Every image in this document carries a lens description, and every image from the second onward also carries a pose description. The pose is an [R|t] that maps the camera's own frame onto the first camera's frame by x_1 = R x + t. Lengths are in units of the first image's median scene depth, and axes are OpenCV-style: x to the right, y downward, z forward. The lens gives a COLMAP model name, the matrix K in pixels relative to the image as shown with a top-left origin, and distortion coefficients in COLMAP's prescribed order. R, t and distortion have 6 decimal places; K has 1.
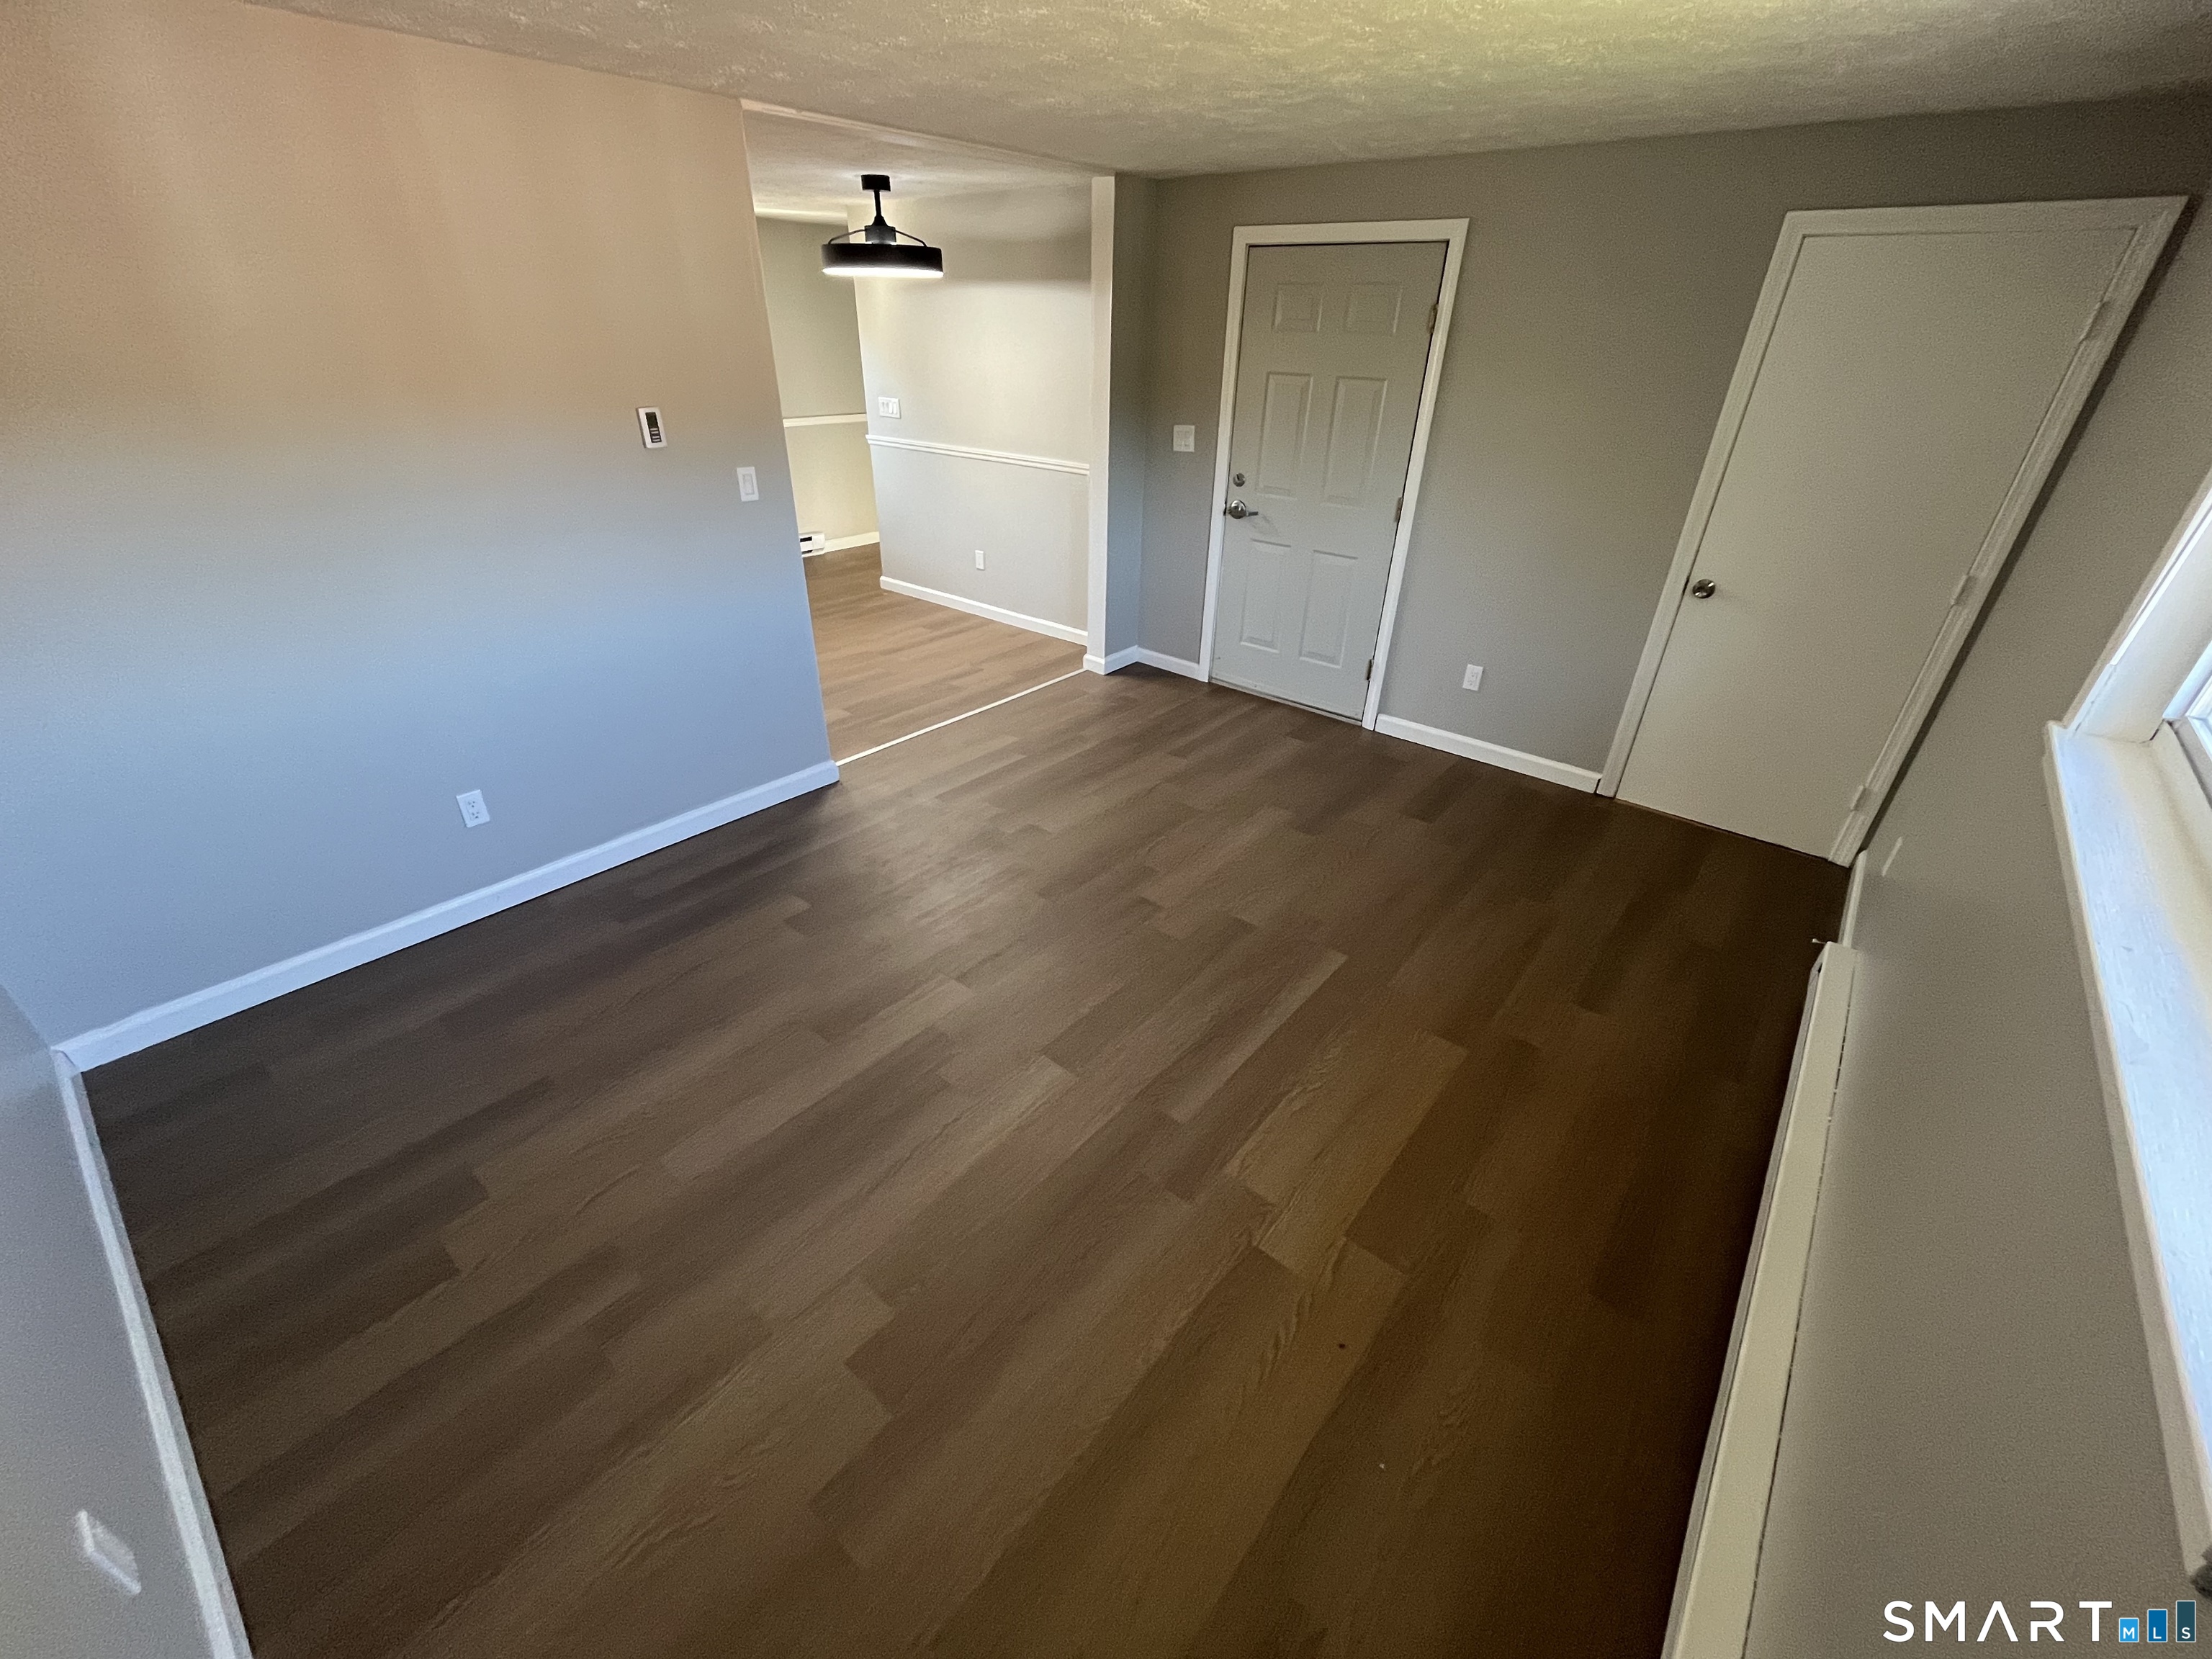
lens RADIAL K [[894.9, 0, 1099.0], [0, 894.9, 829.1], [0, 0, 1]] dist [0.001386, 0.000304]
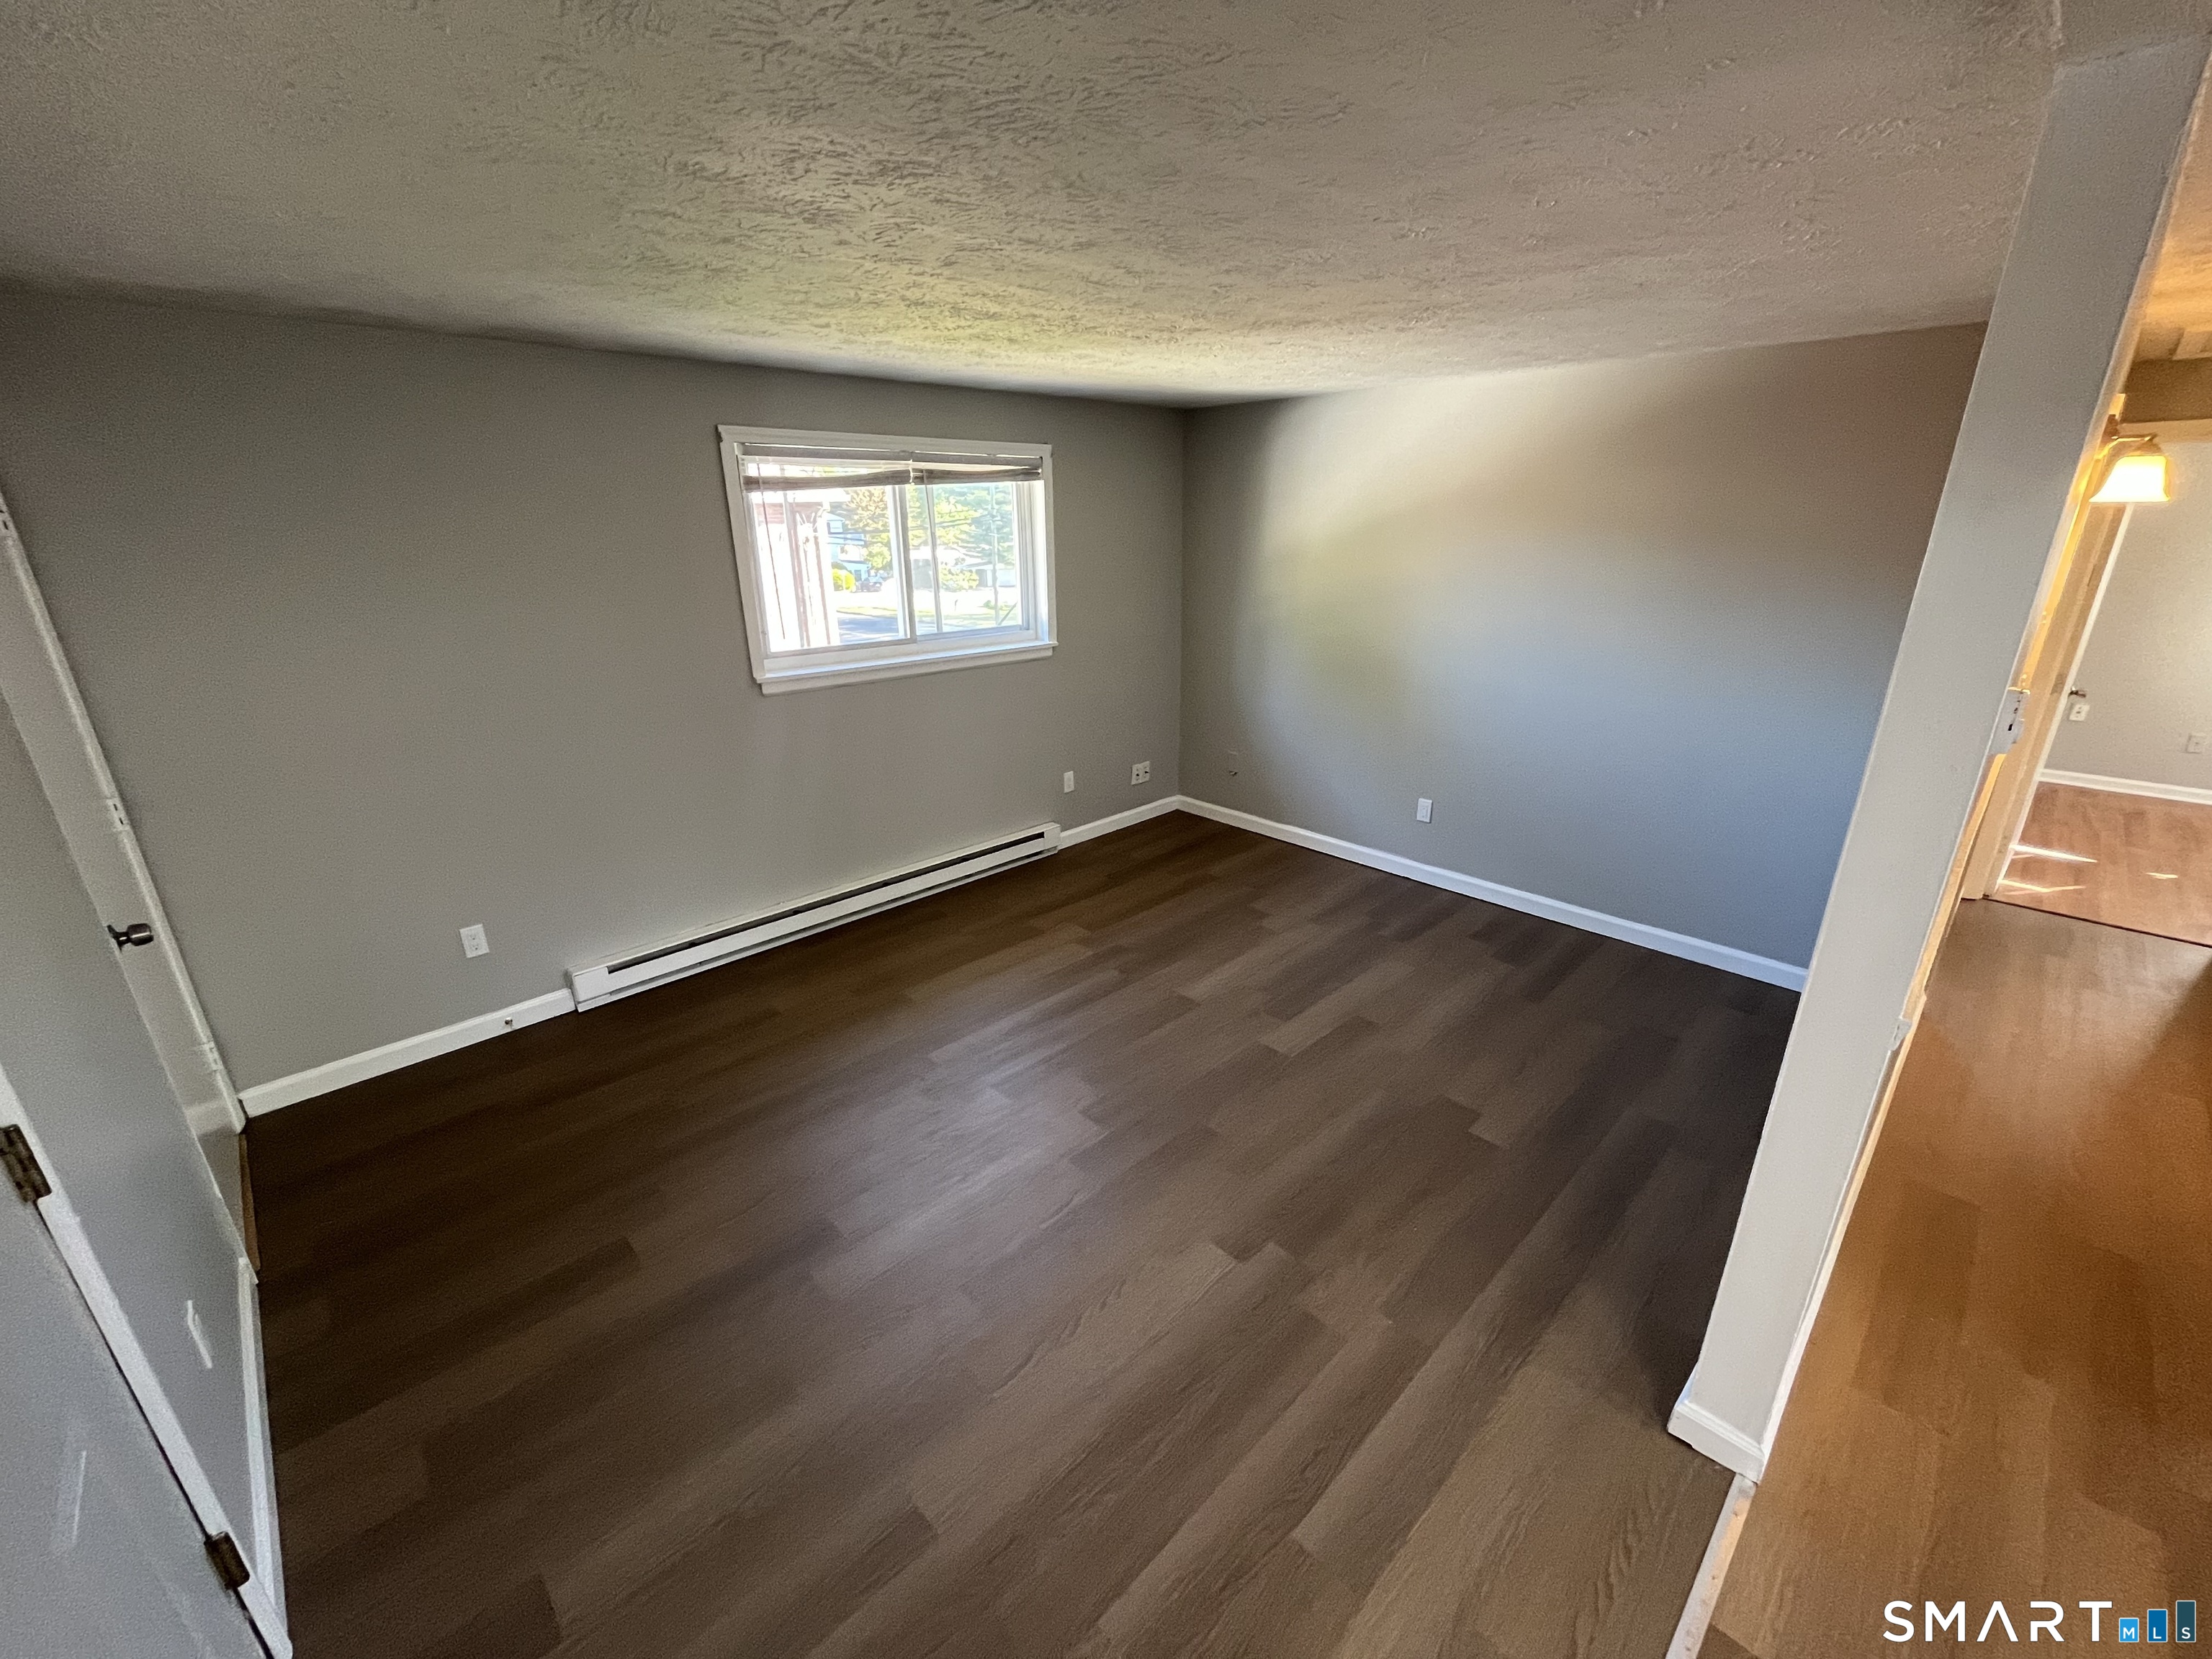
lens RADIAL K [[894.9, 0, 1116.3], [0, 894.9, 833.7], [0, 0, 1]] dist [0.001386, 0.000304]
pose [[-0.994664, -0.040010, 0.095091, -0.073053], [0.046292, 0.650634, 0.757979, -1.247241], [-0.092196, 0.758337, -0.645310, 2.147301]]
